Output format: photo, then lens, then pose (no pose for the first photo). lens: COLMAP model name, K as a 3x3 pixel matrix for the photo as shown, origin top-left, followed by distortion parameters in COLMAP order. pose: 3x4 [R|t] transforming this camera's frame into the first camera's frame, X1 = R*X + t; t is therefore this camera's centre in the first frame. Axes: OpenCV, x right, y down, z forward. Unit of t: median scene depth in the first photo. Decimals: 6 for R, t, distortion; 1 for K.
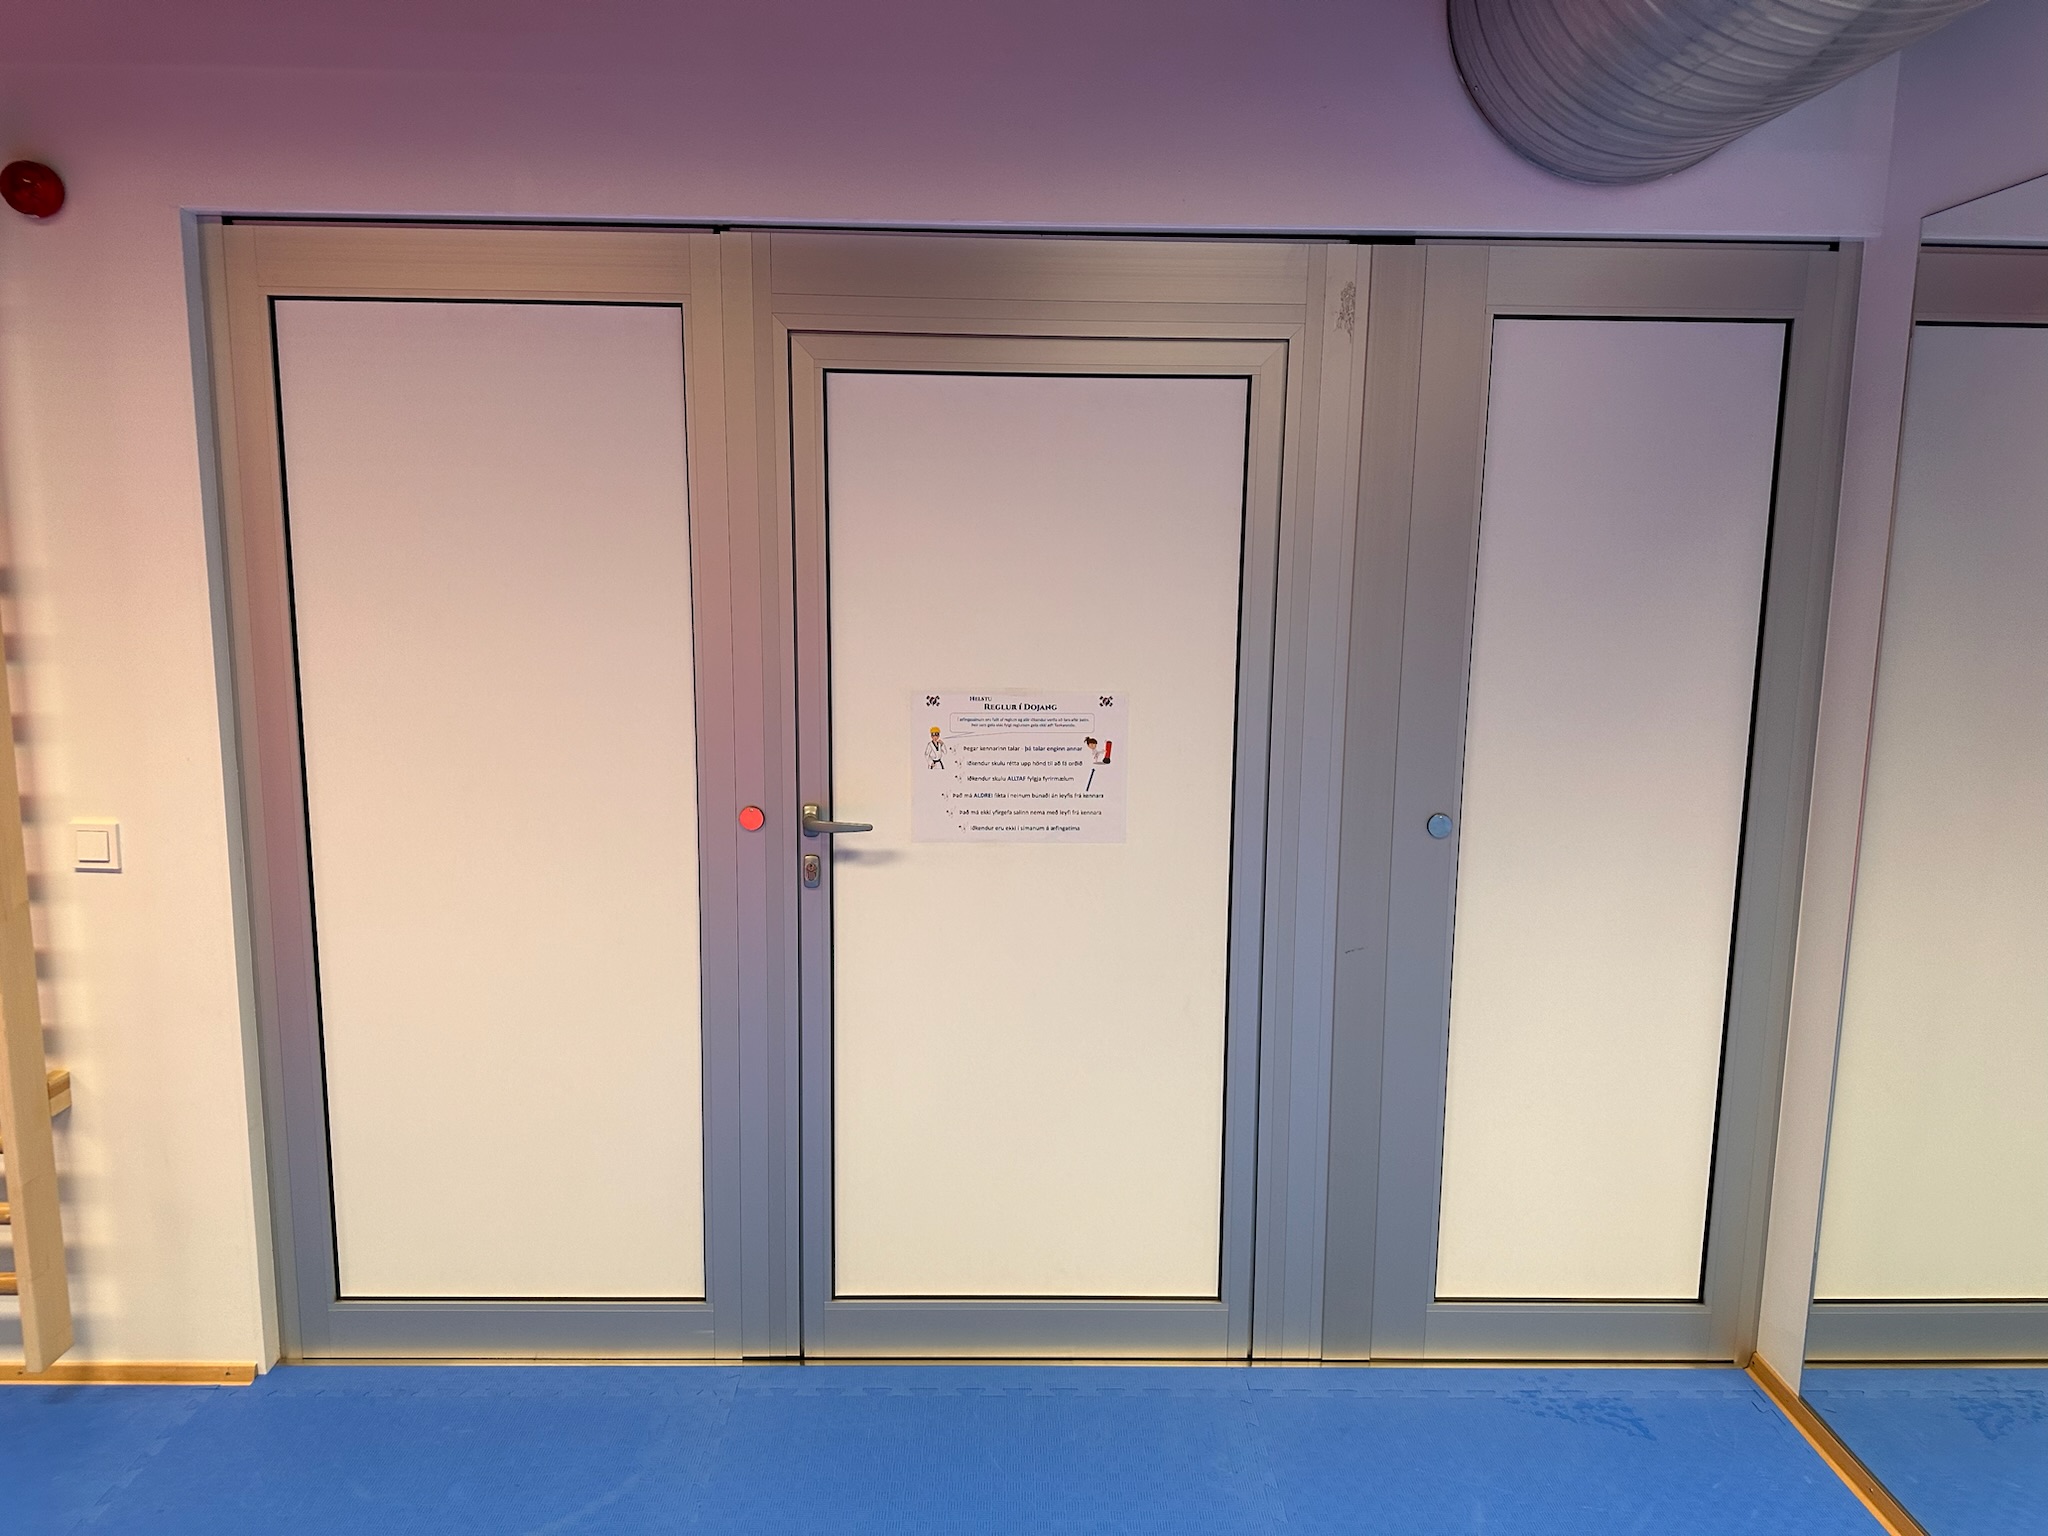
lens RADIAL K [[1432.0, 0, 1038.3], [0, 1432.0, 768.4], [0, 0, 1]] dist [0.127535, -0.187750]
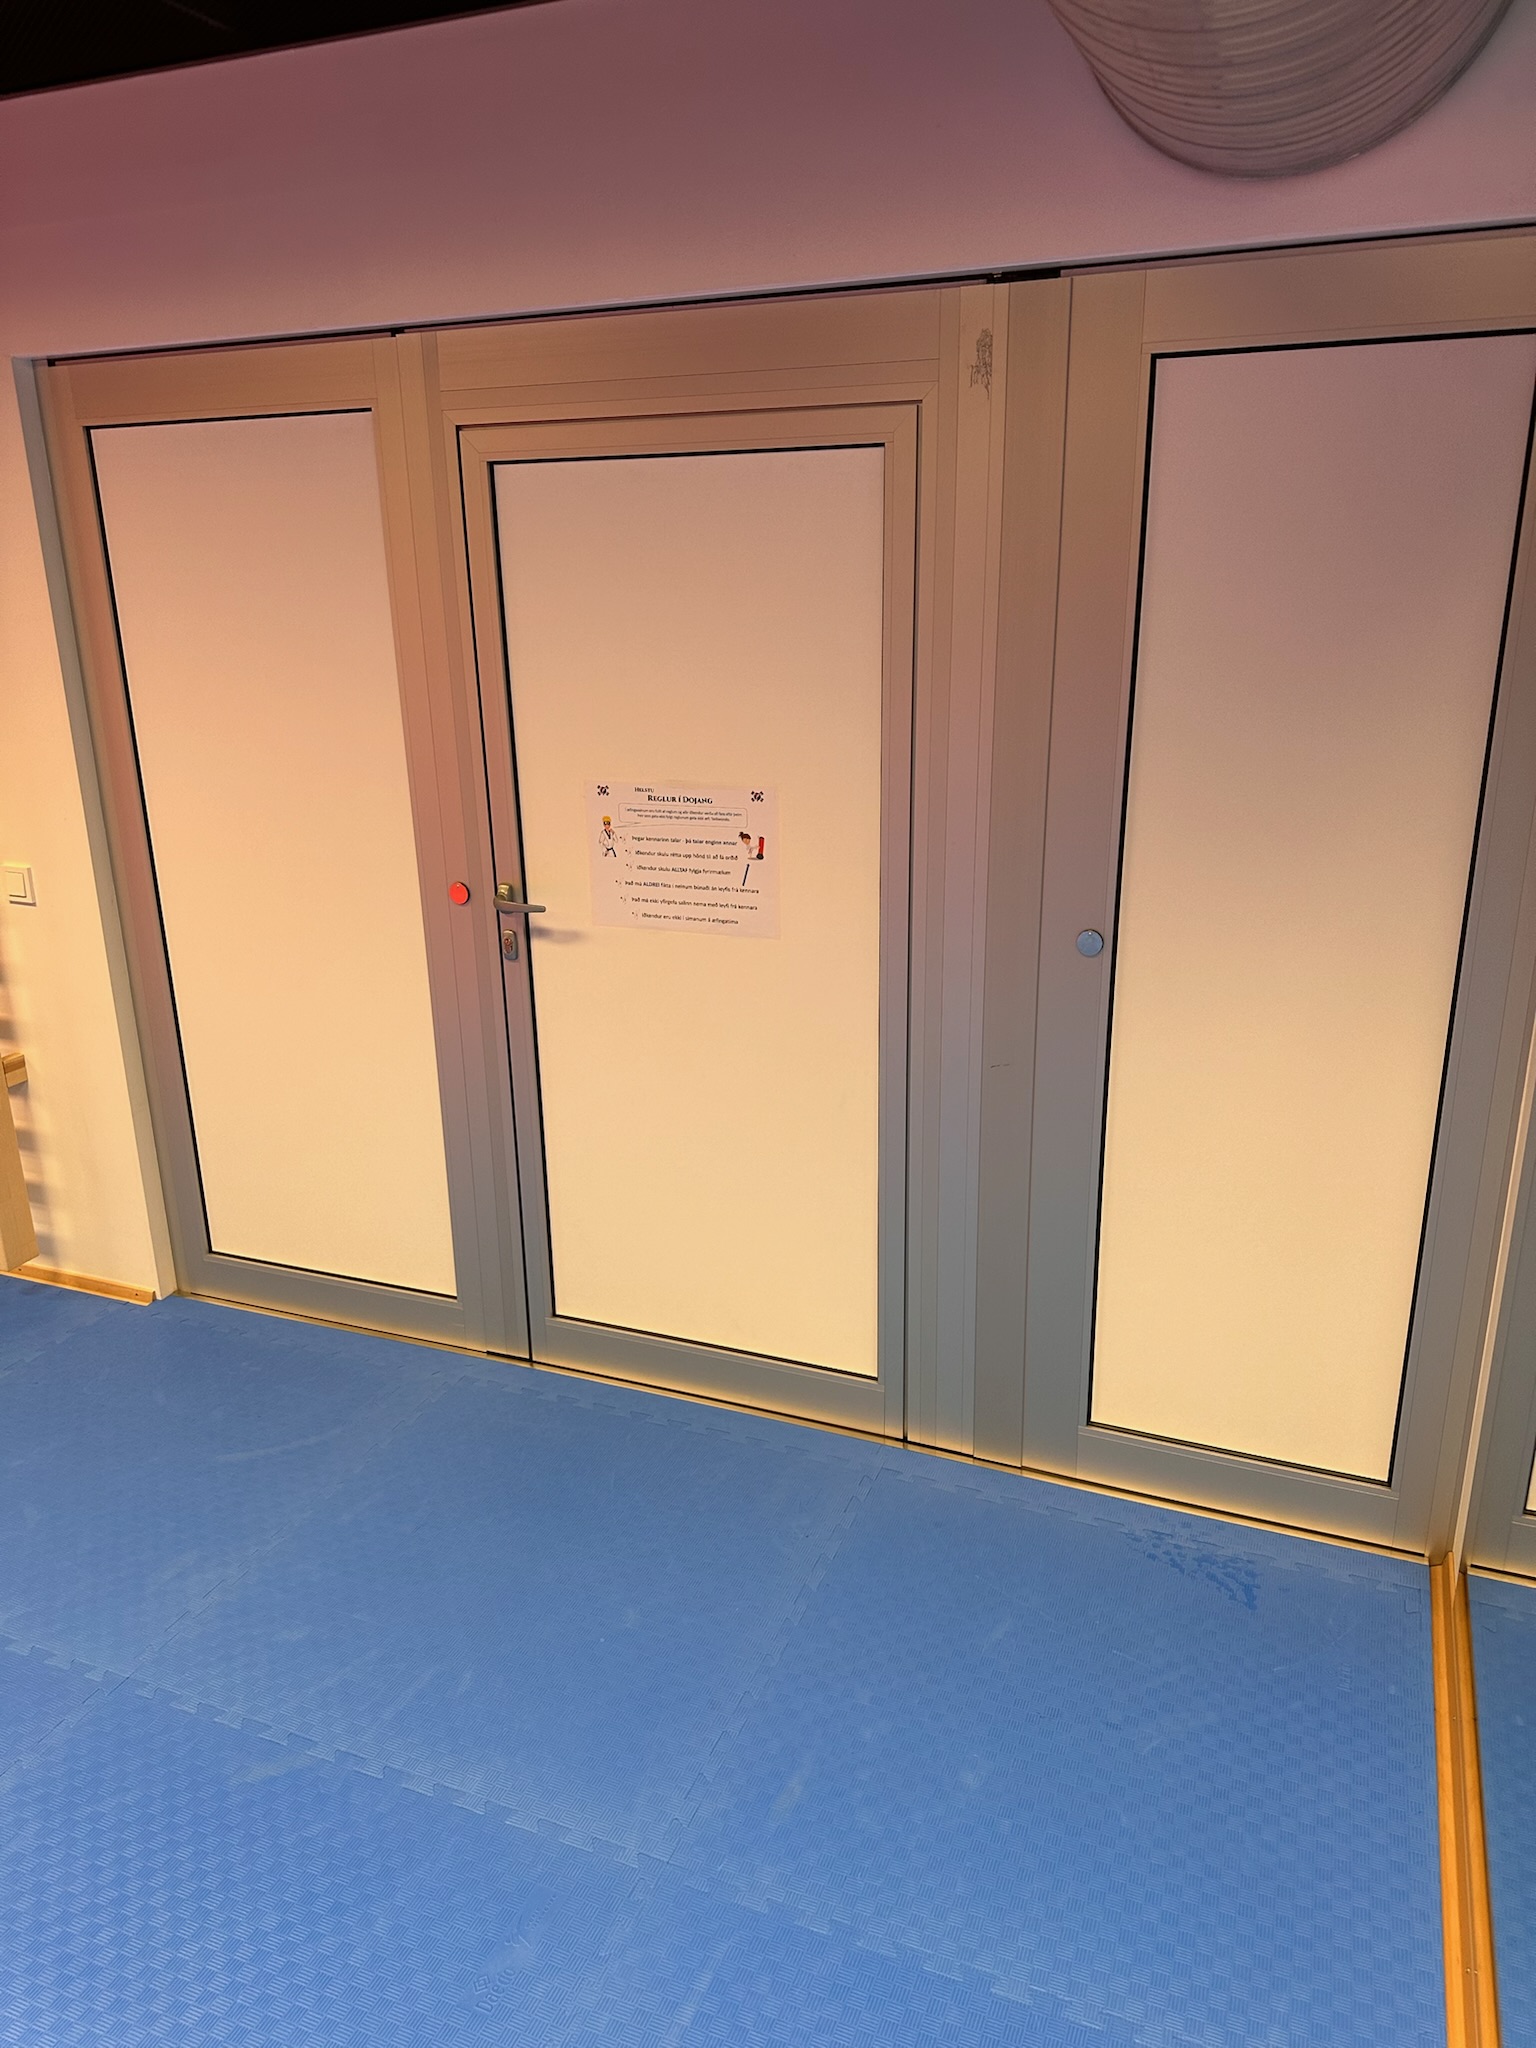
lens RADIAL K [[1441.5, 0, 768.0], [0, 1441.5, 1024.0], [0, 0, 1]] dist [0.157403, -0.289179]
pose [[0.916732, 0.092597, -0.388624, 0.458038], [-0.031473, 0.986484, 0.160806, -0.052630], [0.398262, -0.135185, 0.907255, 0.068351]]
